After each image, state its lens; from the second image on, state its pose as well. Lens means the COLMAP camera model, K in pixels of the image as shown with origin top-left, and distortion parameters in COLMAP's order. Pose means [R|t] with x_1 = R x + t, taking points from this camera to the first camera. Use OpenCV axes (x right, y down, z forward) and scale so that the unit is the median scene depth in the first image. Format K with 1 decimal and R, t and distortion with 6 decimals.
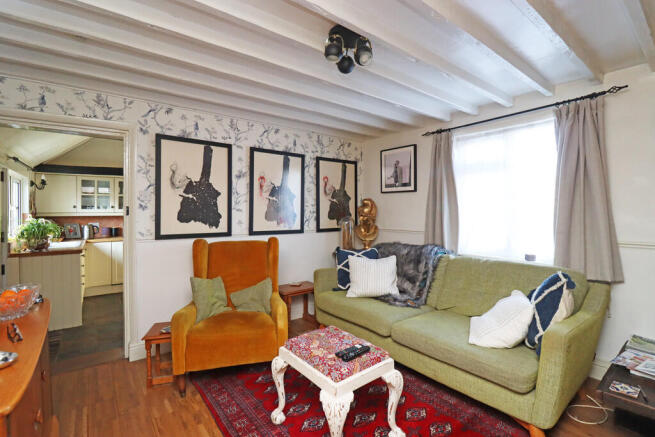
lens RADIAL K [[302.9, 0, 326.4], [0, 302.9, 216.9], [0, 0, 1]] dist [-0.004090, -0.000434]
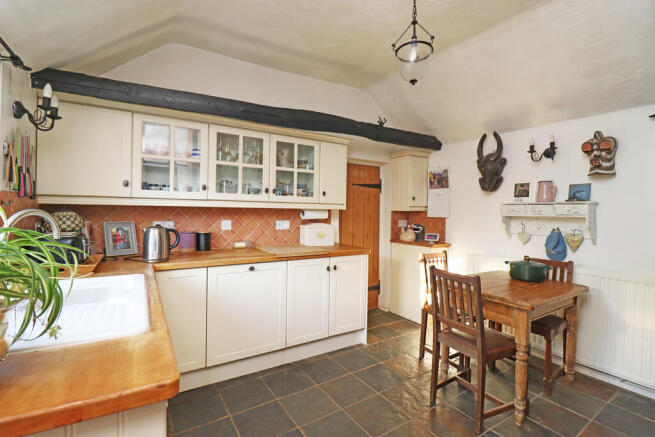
lens RADIAL K [[302.9, 0, 331.2], [0, 302.9, 214.9], [0, 0, 1]] dist [-0.004090, -0.000434]
pose [[0.996678, 0.014293, -0.080184, -0.491384], [-0.014716, 0.999881, -0.004683, 0.007894], [0.080107, 0.005847, 0.996769, 0.573941]]
